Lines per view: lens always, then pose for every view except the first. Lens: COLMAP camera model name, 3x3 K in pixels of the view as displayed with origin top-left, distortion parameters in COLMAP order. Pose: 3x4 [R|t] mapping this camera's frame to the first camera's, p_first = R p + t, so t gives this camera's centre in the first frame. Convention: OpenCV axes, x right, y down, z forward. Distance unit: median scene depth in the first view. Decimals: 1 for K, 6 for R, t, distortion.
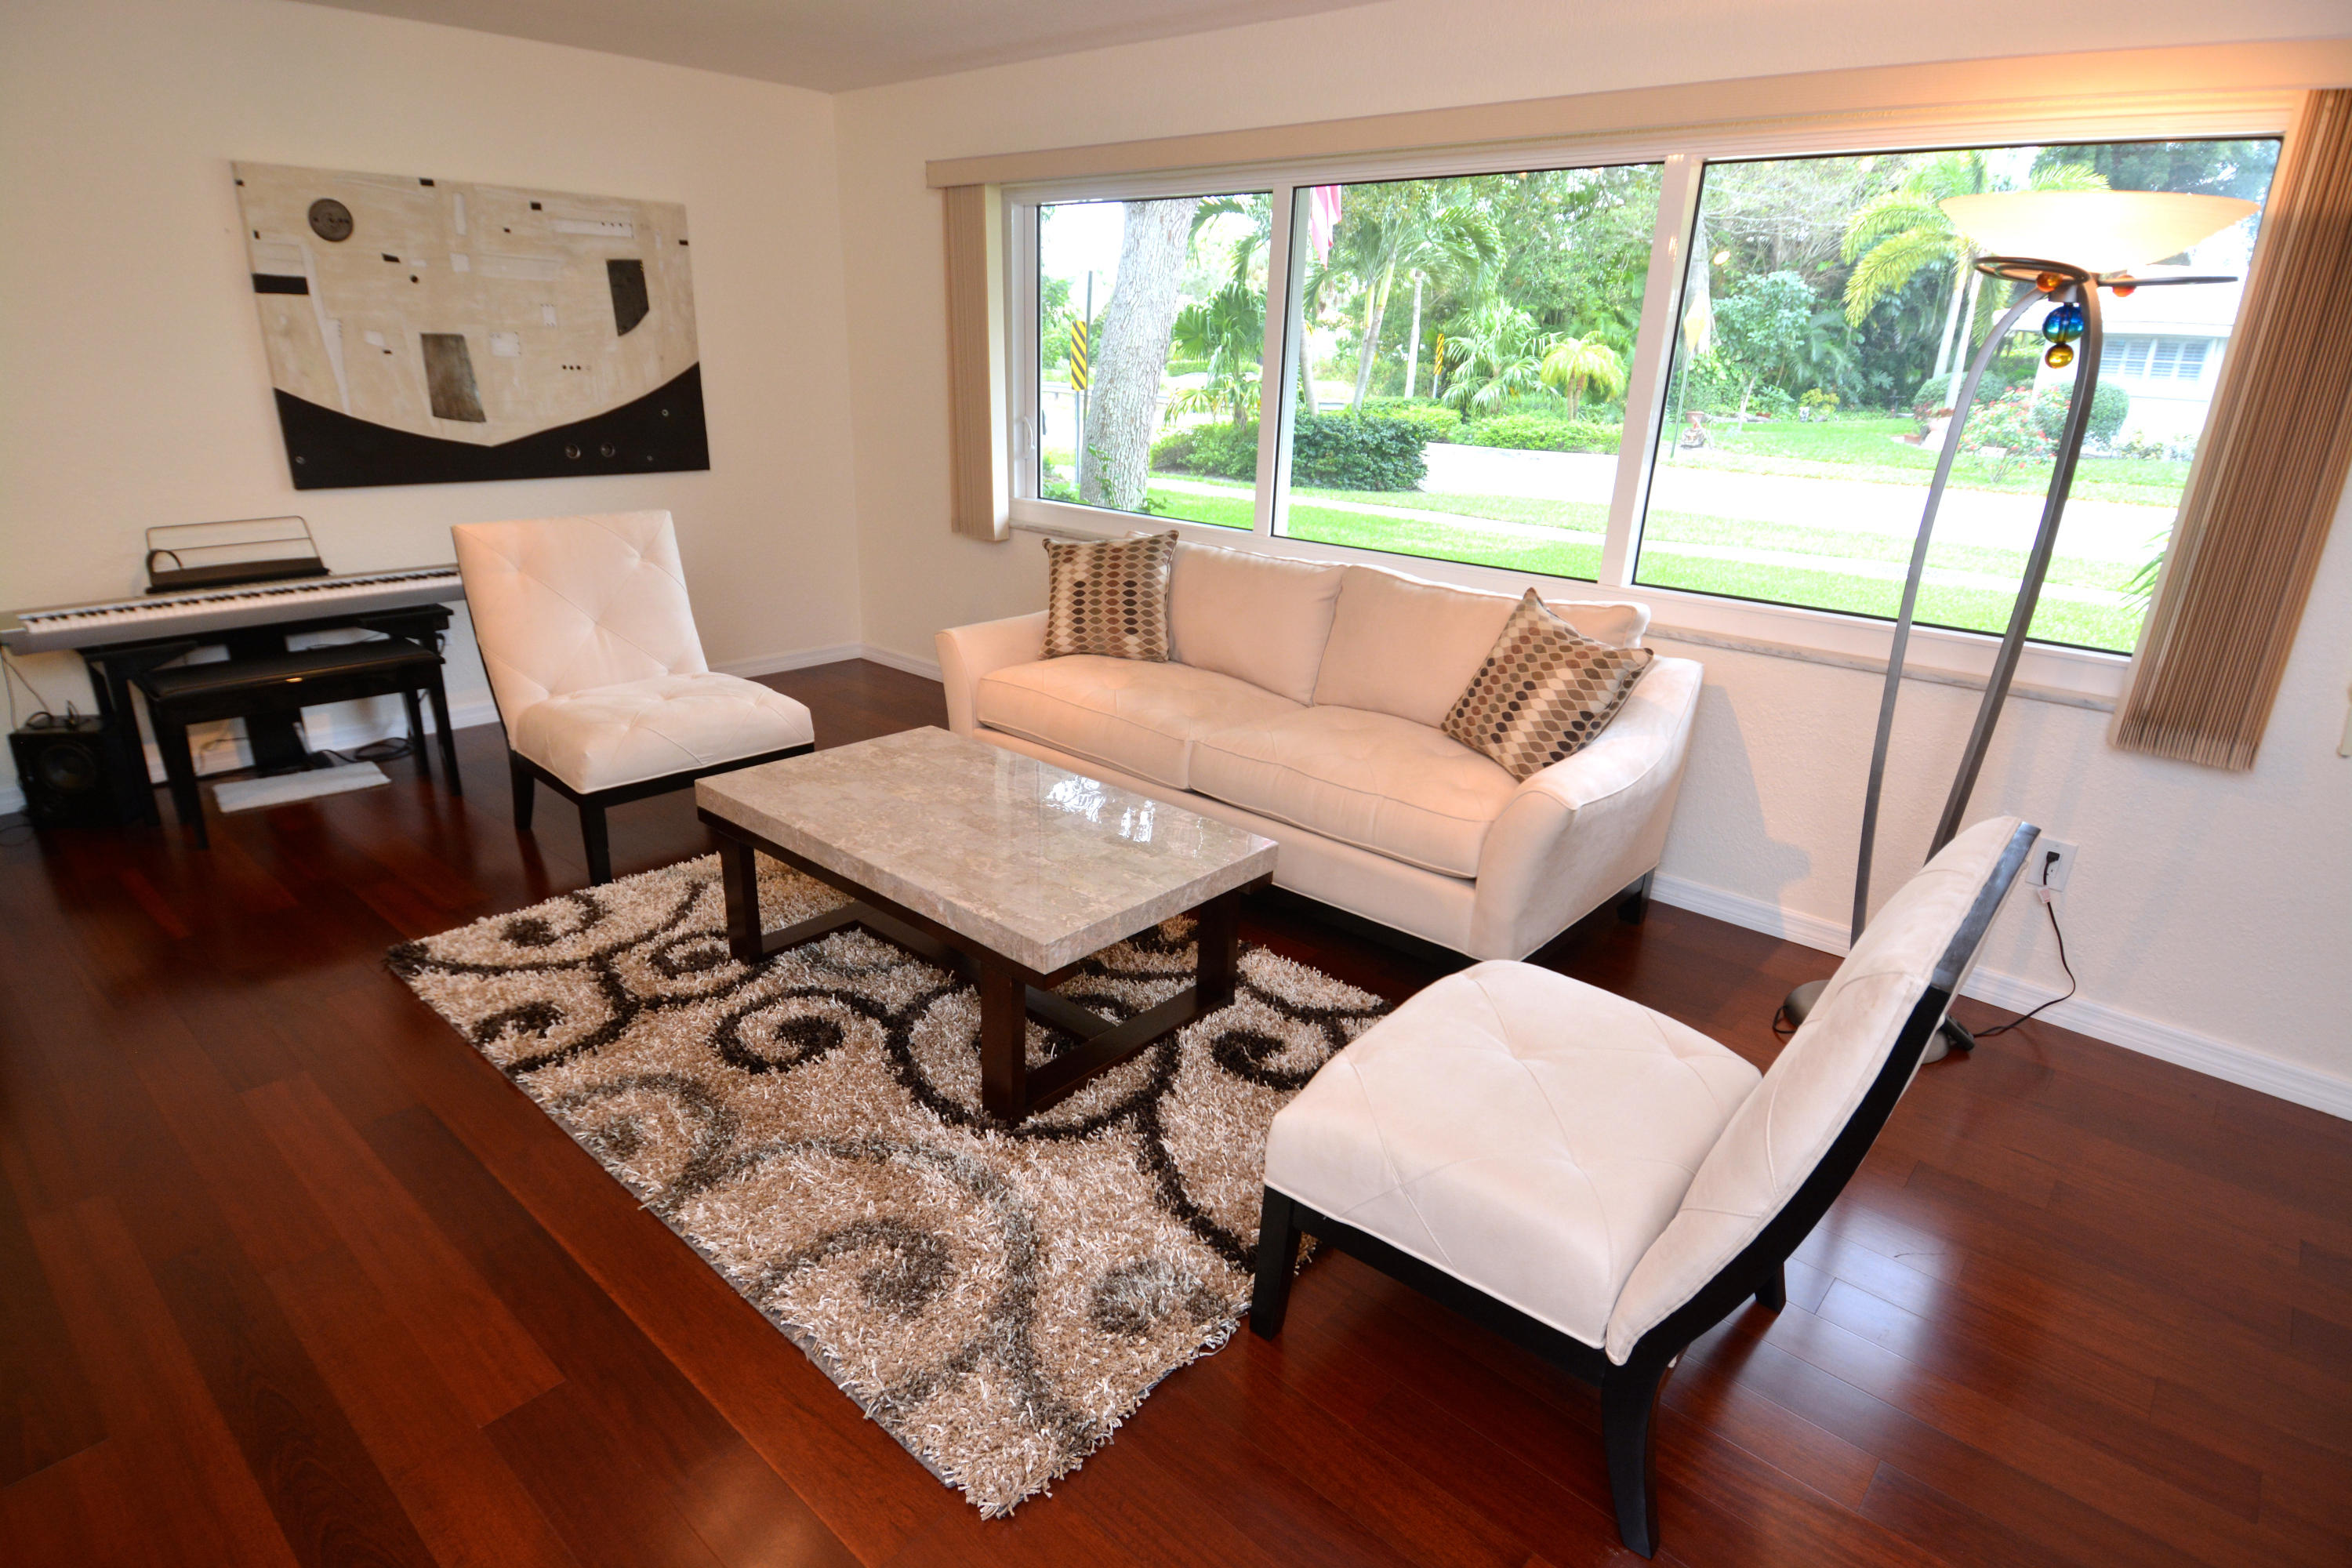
lens RADIAL K [[1260.1, 0, 1141.4], [0, 1260.1, 802.8], [0, 0, 1]] dist [0.062250, -0.064974]
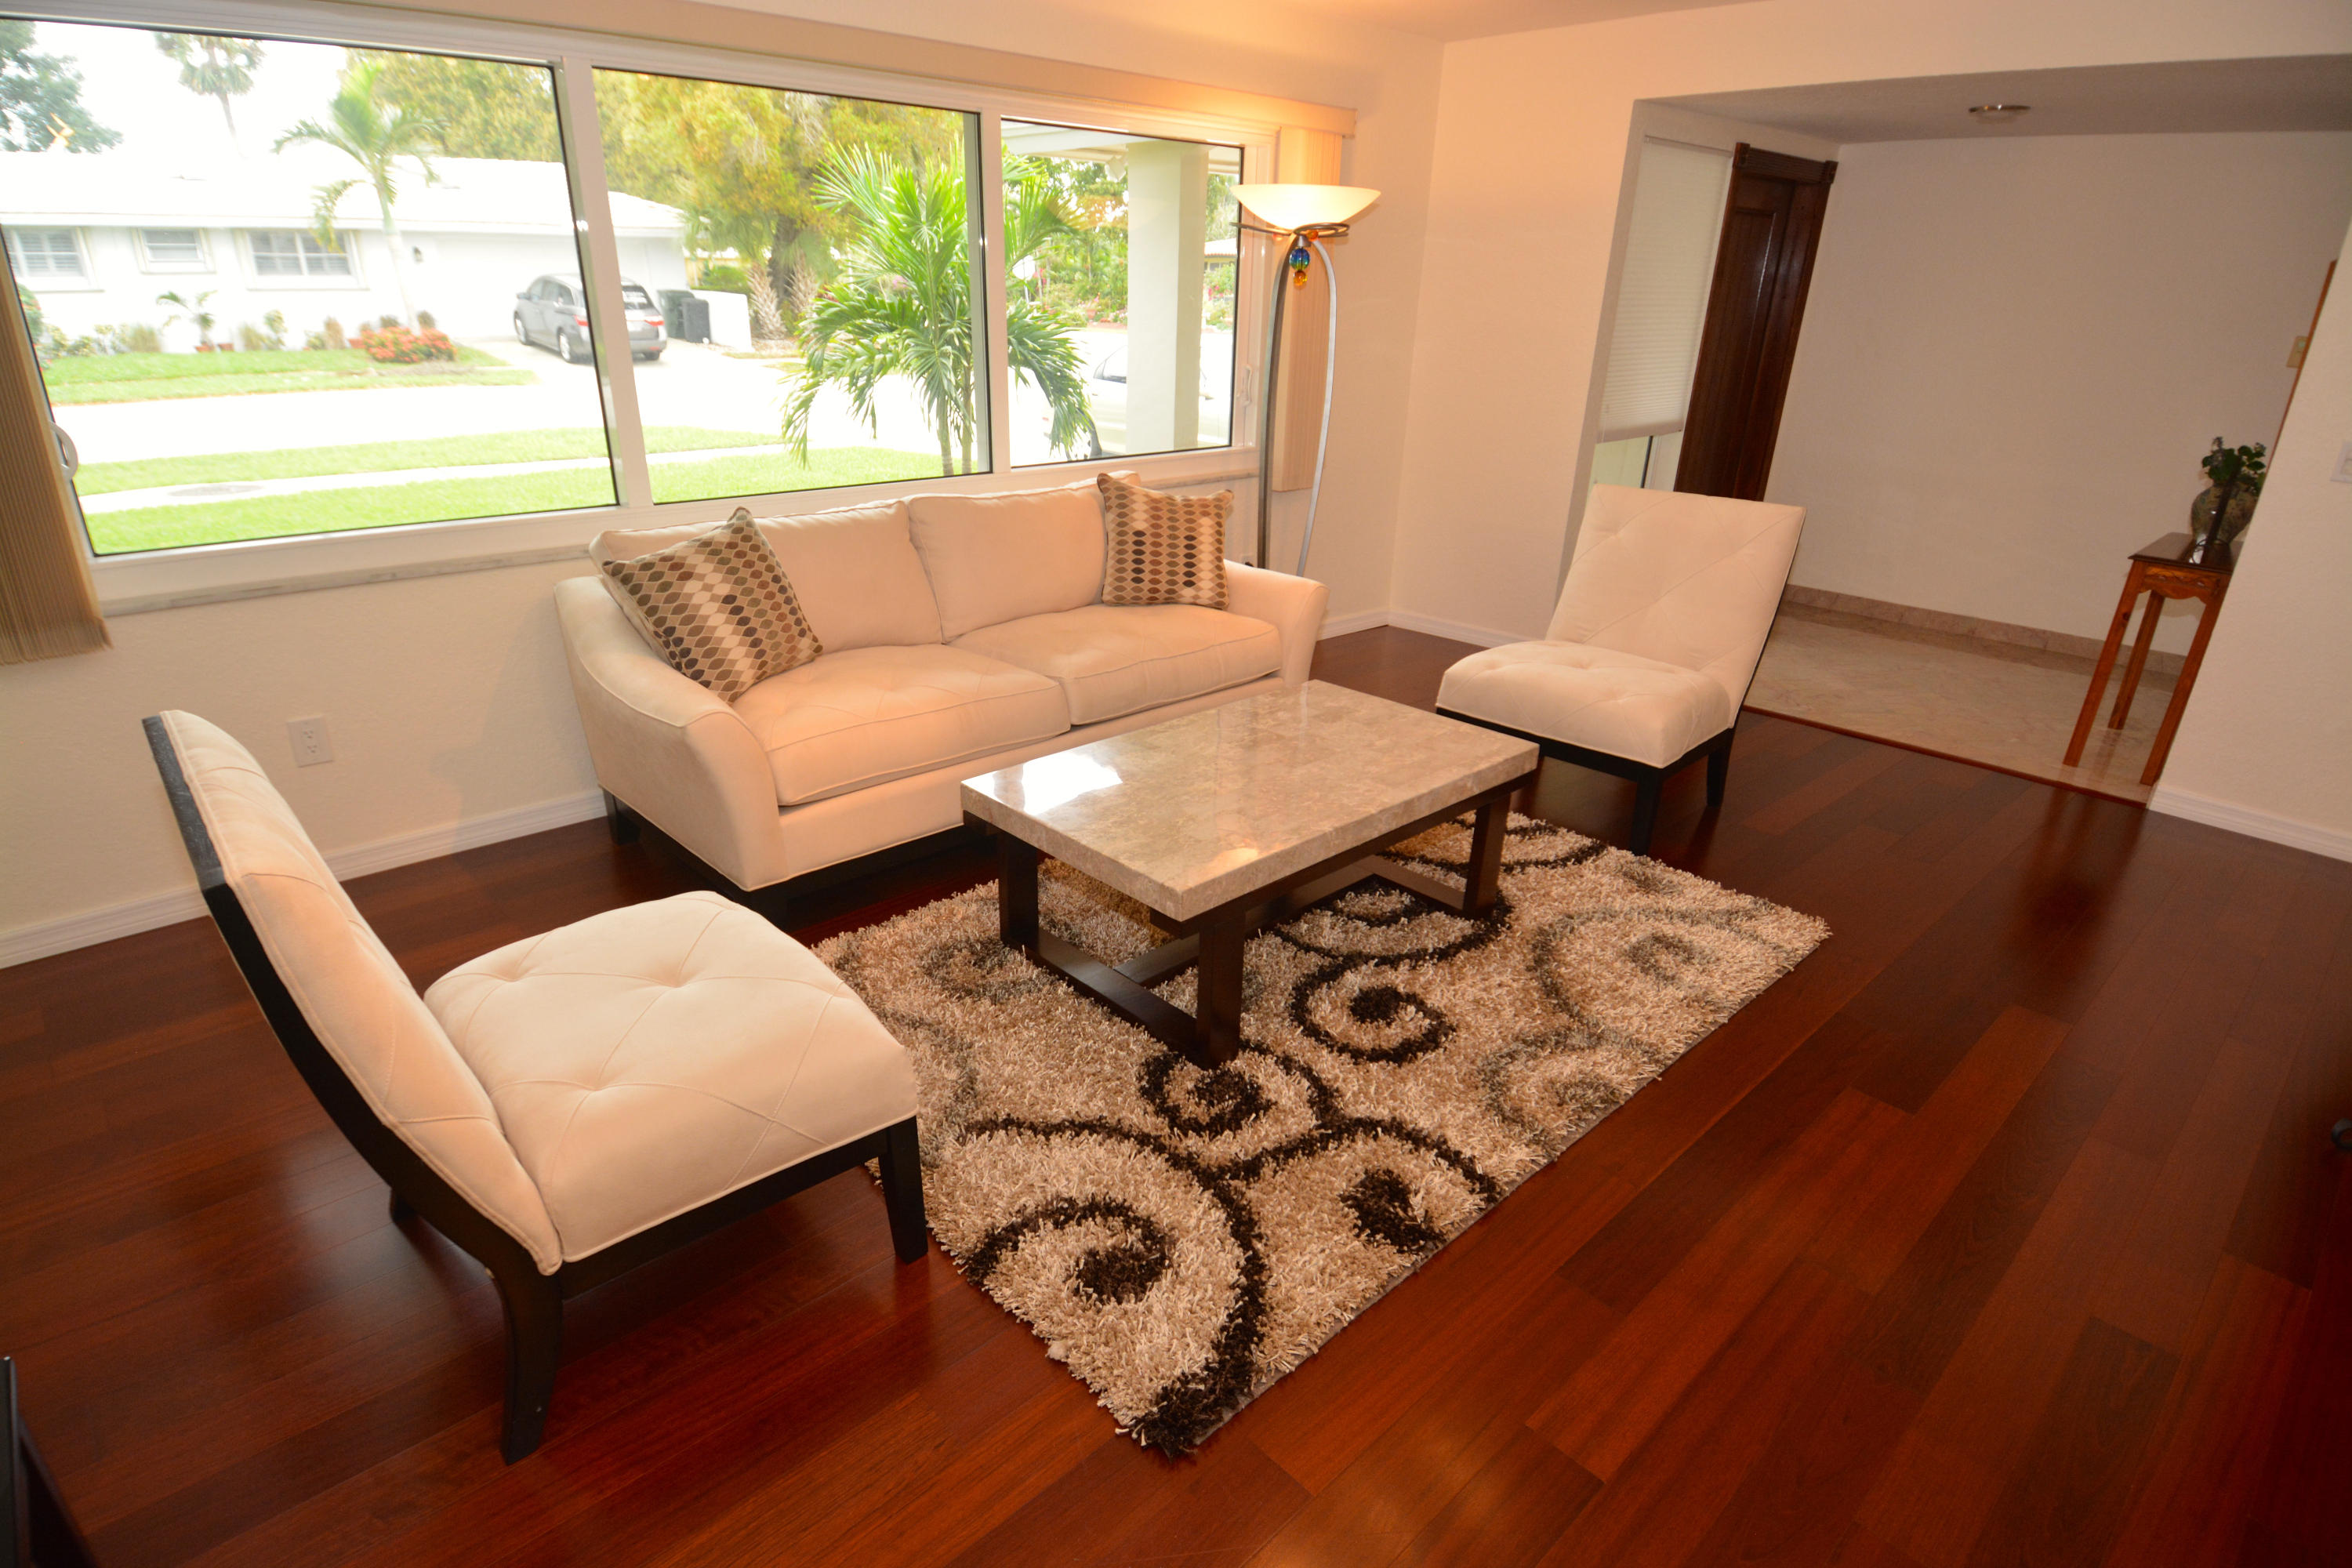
lens RADIAL K [[1216.3, 0, 1155.0], [0, 1216.3, 805.6], [0, 0, 1]] dist [0.061460, -0.067000]
pose [[0.073620, -0.411222, 0.908557, -0.714792], [0.321730, 0.872113, 0.368657, -0.241869], [-0.943965, 0.265169, 0.196507, 0.616184]]
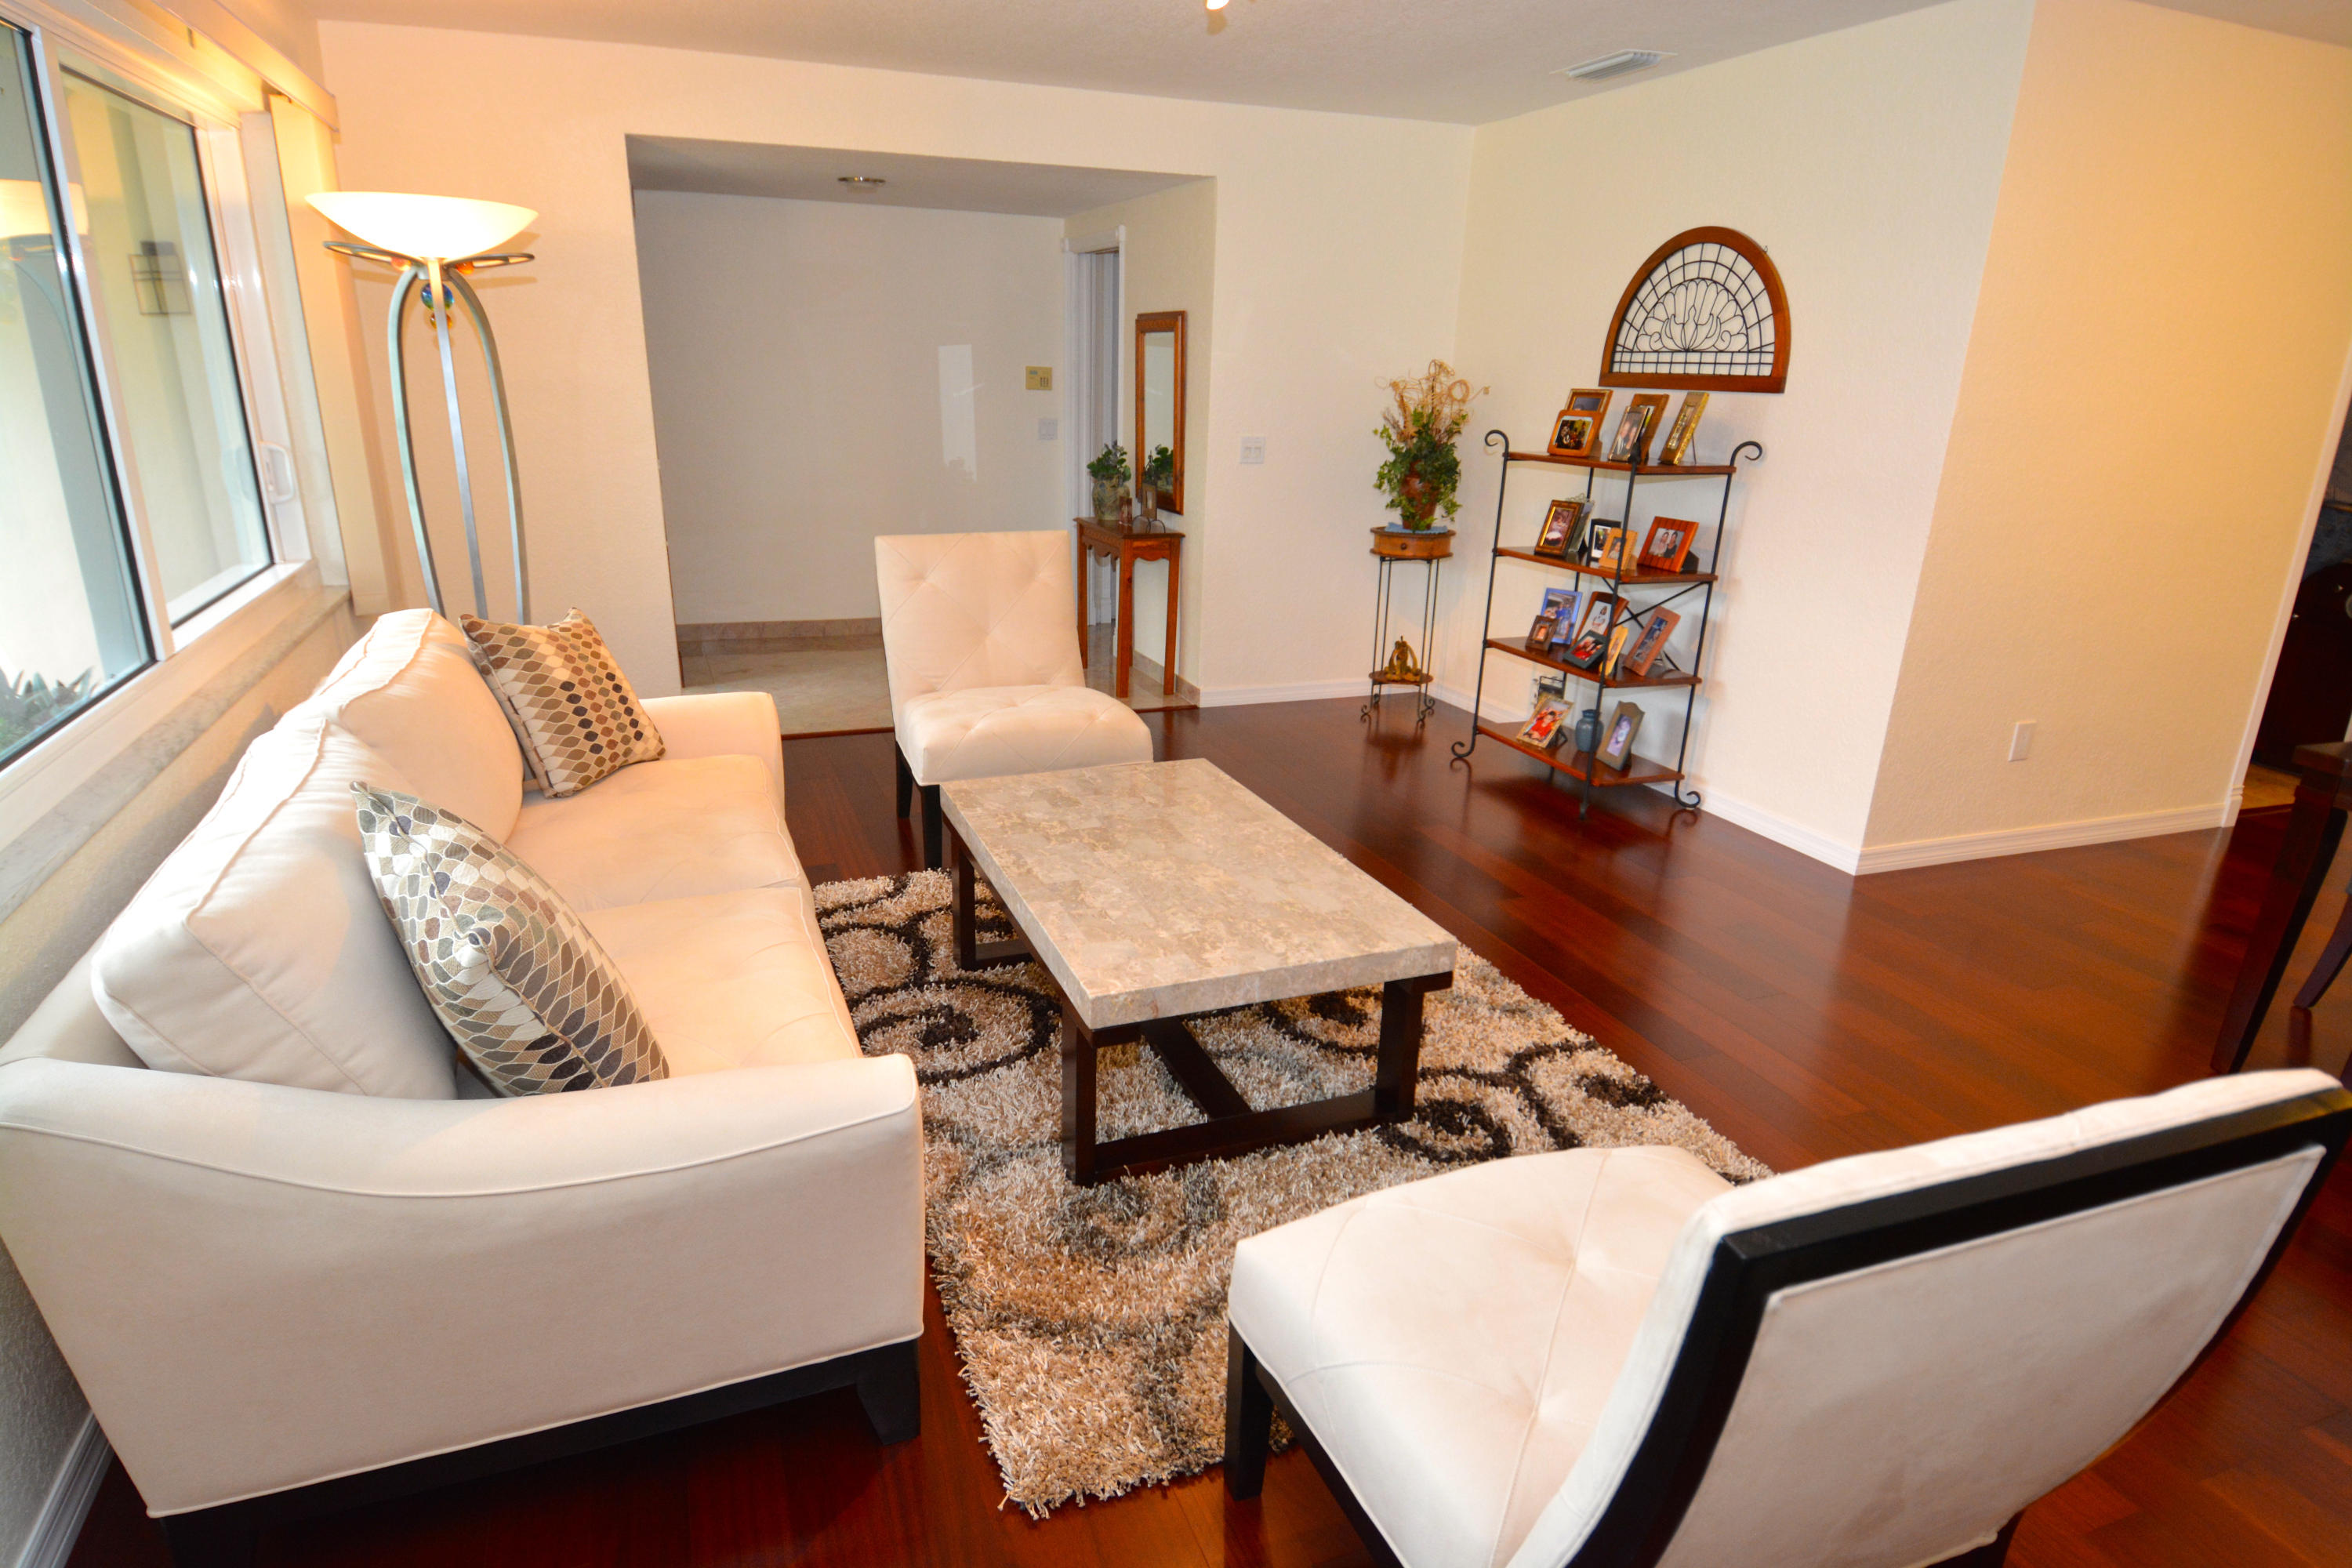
lens RADIAL K [[1319.8, 0, 1164.8], [0, 1319.8, 829.9], [0, 0, 1]] dist [-0.002211, -0.000321]
pose [[-0.894248, -0.192740, 0.403944, -0.362535], [0.109664, 0.780659, 0.615260, -0.418069], [-0.433928, 0.594494, -0.676967, 1.134998]]
